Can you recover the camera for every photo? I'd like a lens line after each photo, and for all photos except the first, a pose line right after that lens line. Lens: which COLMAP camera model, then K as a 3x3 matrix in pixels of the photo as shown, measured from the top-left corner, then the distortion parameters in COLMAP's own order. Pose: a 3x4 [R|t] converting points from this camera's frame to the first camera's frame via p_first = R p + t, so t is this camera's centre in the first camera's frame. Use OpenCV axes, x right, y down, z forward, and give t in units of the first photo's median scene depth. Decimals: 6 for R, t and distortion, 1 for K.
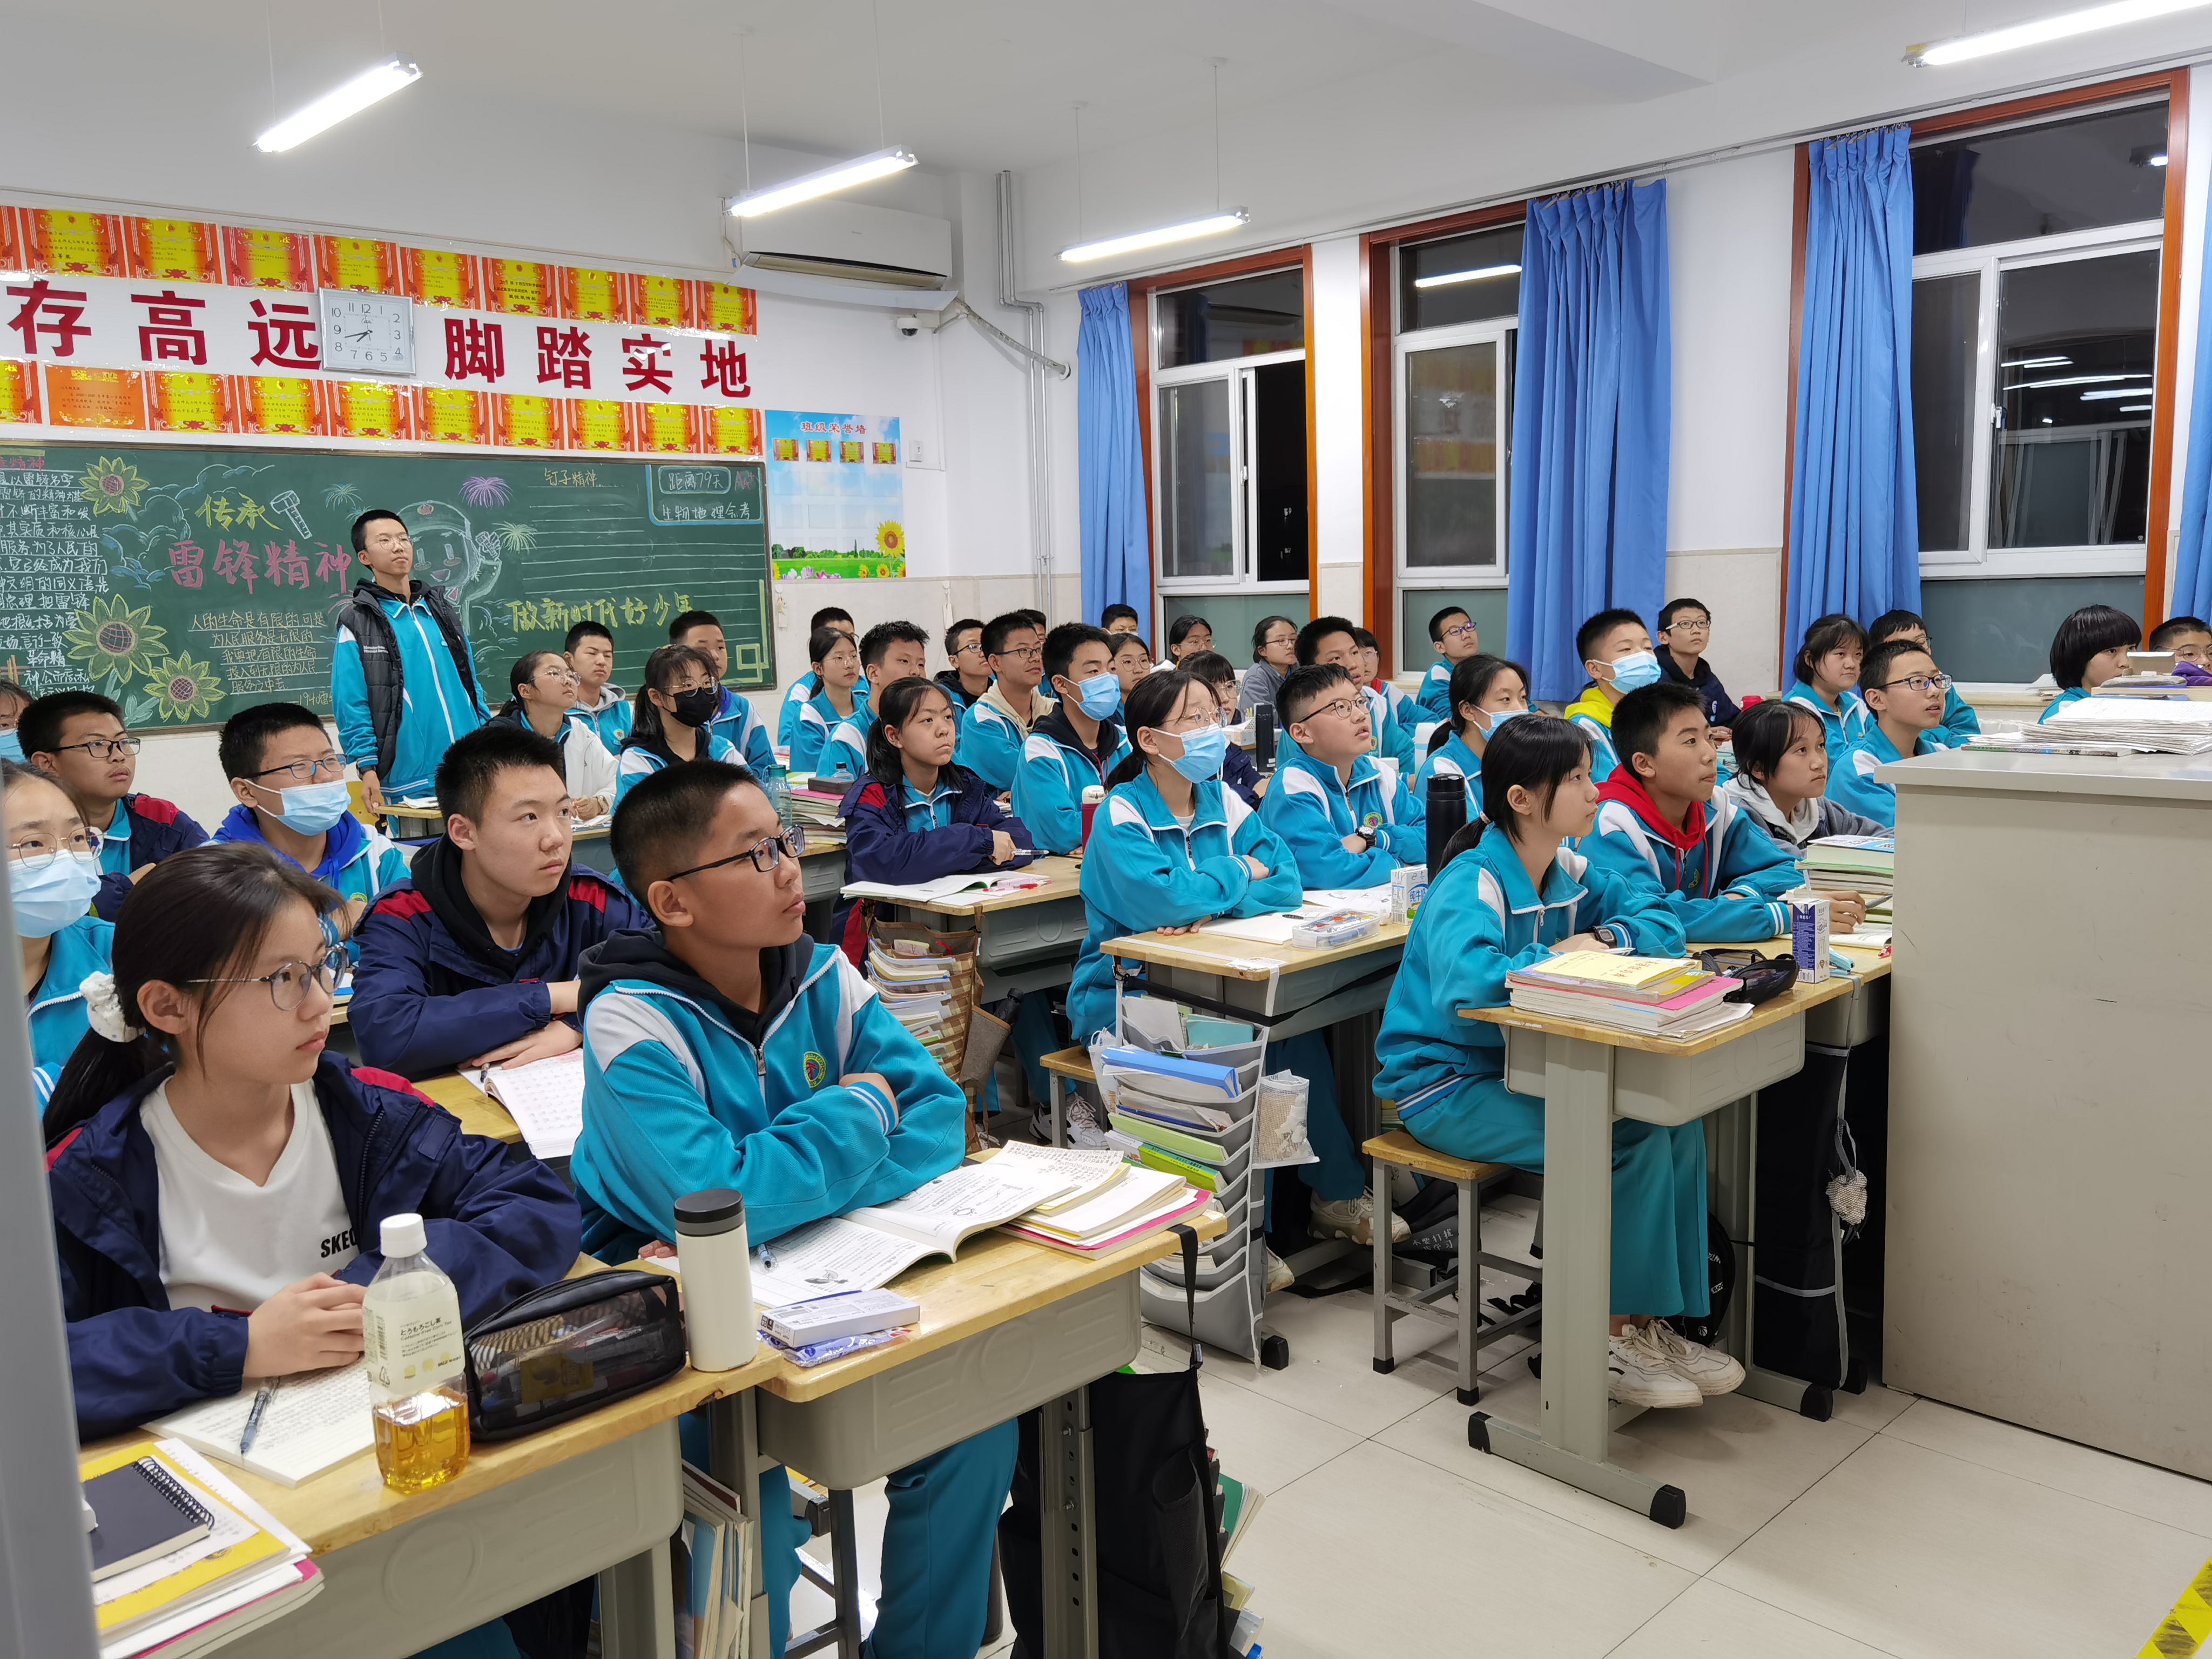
lens RADIAL K [[1760.6, 0, 1106.0], [0, 1760.6, 829.5], [0, 0, 1]] dist [0.012088, 0.011830]
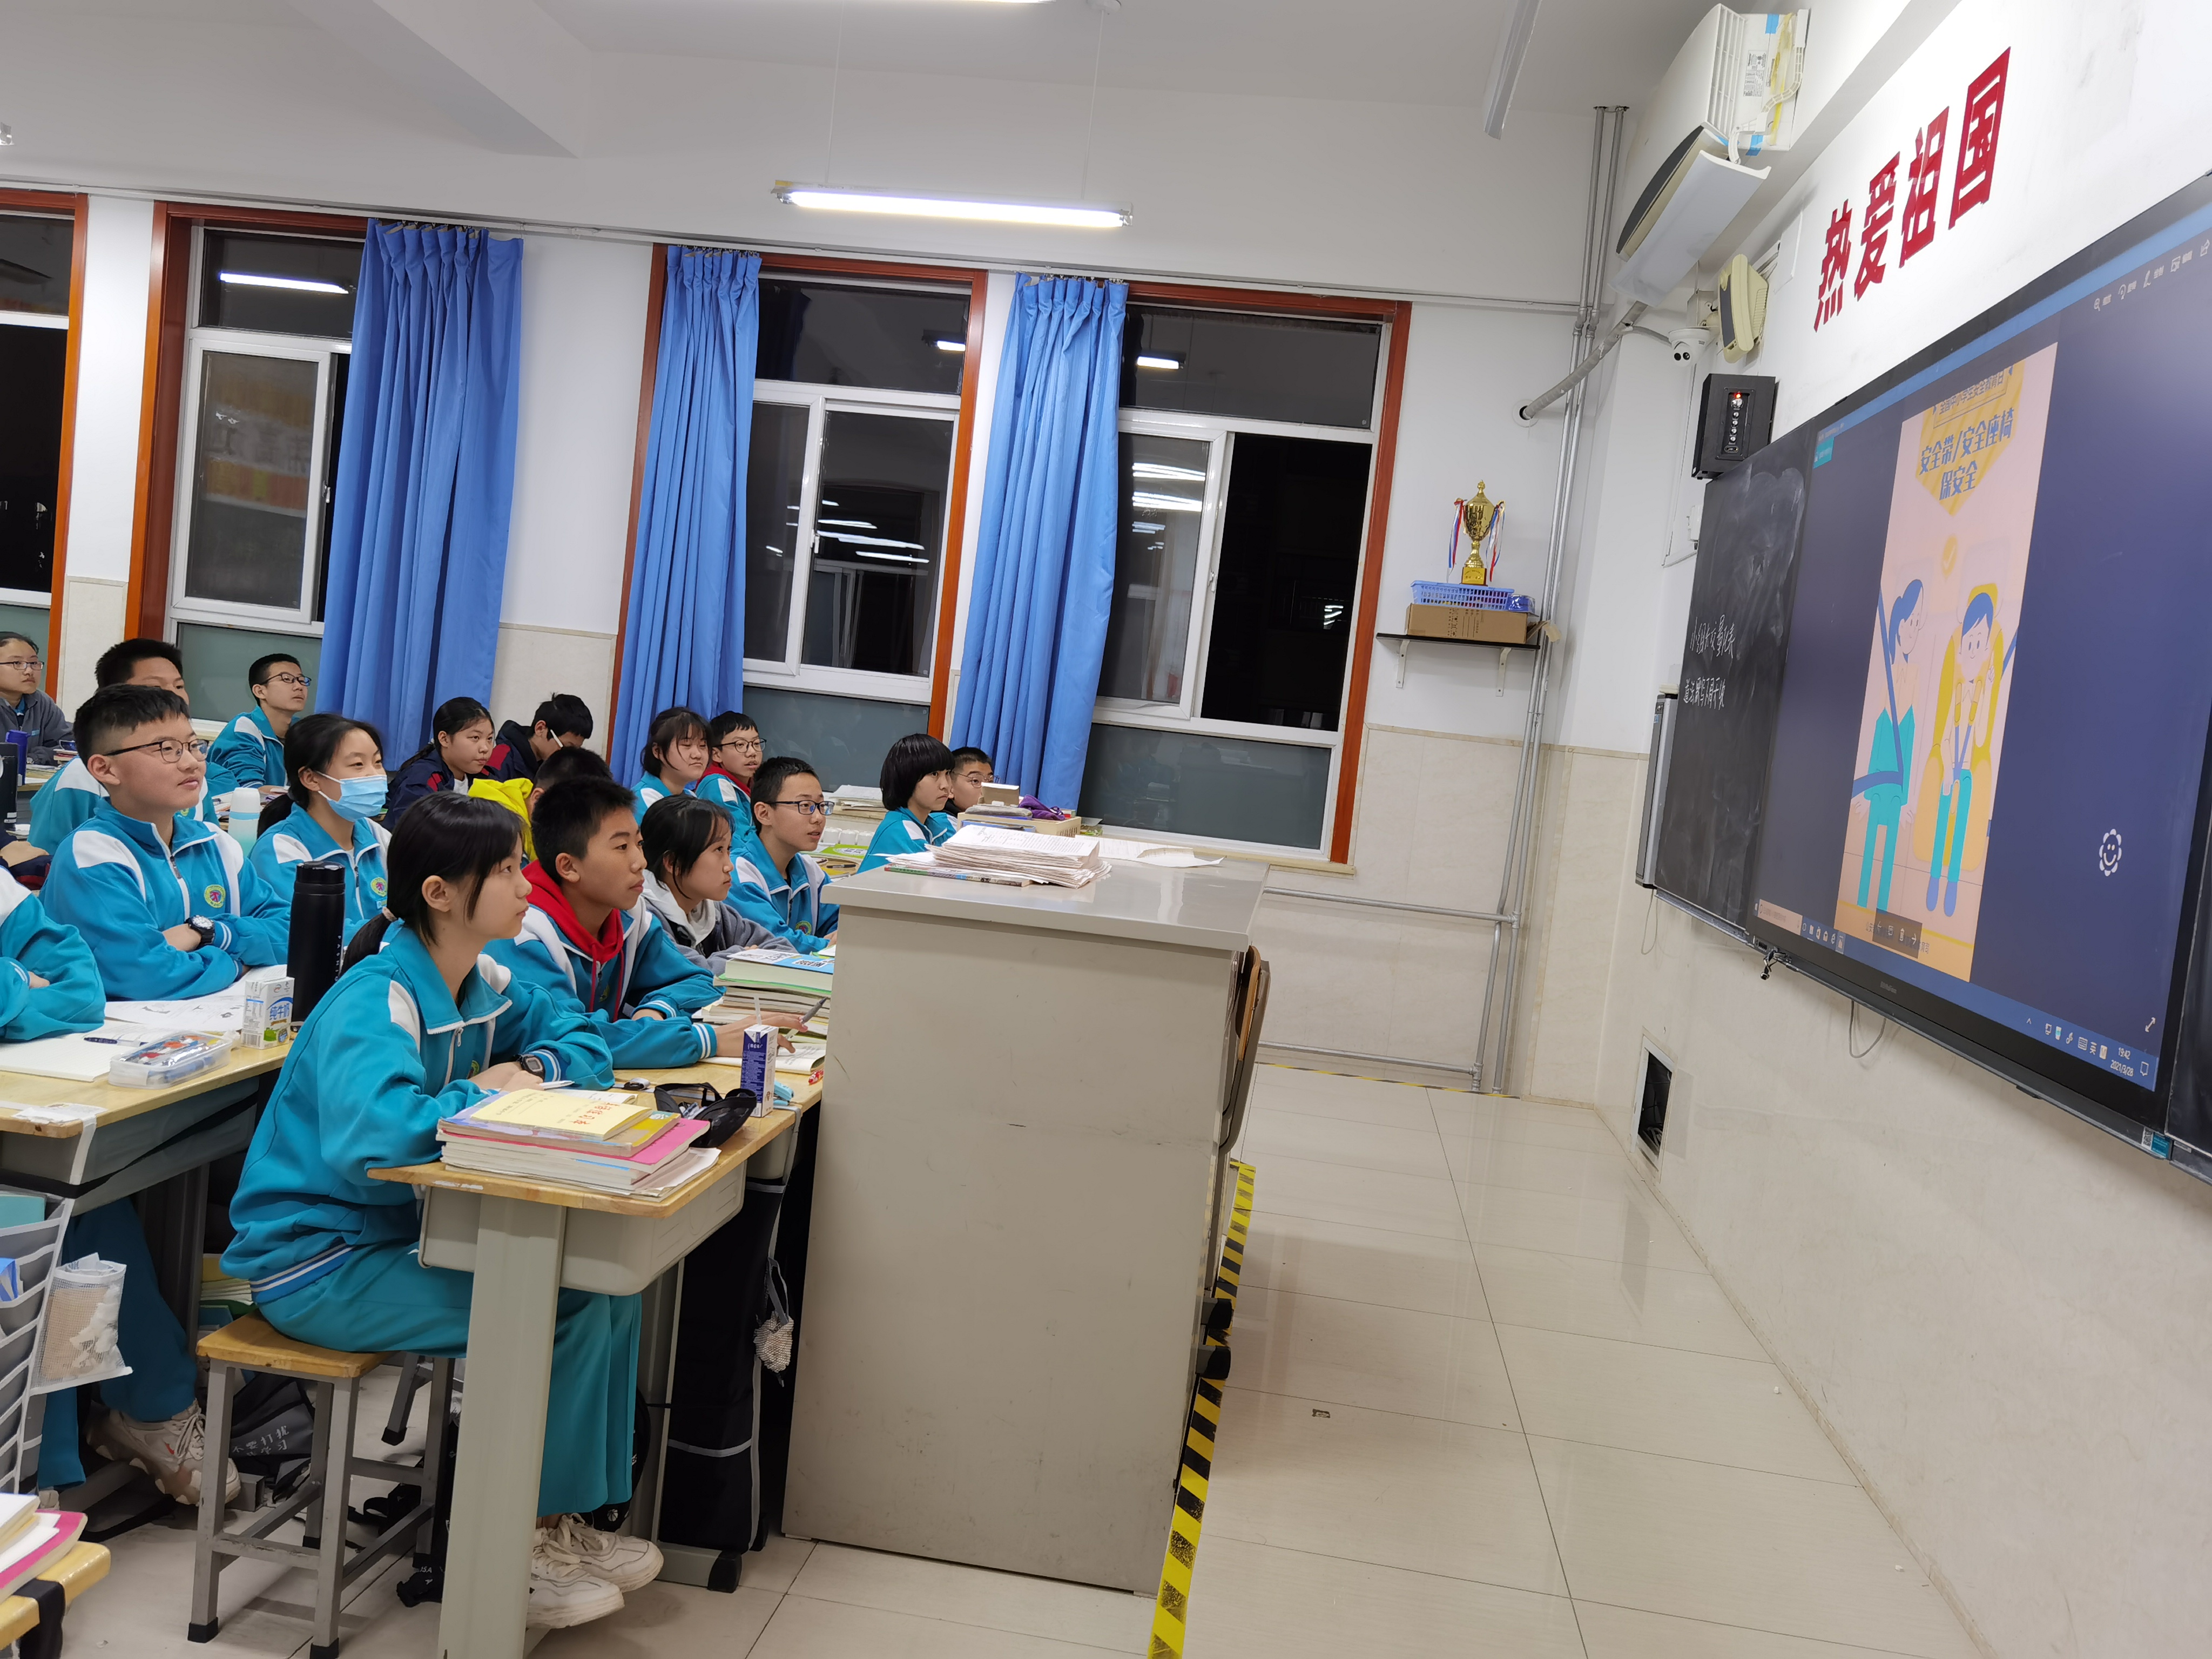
lens RADIAL K [[1748.5, 0, 1107.6], [0, 1748.5, 814.3], [0, 0, 1]] dist [0.007213, -0.002957]
pose [[0.767318, 0.072569, 0.637147, -0.050213], [-0.041757, 0.997122, -0.063282, -0.018195], [-0.639906, 0.021952, 0.768140, 0.145612]]
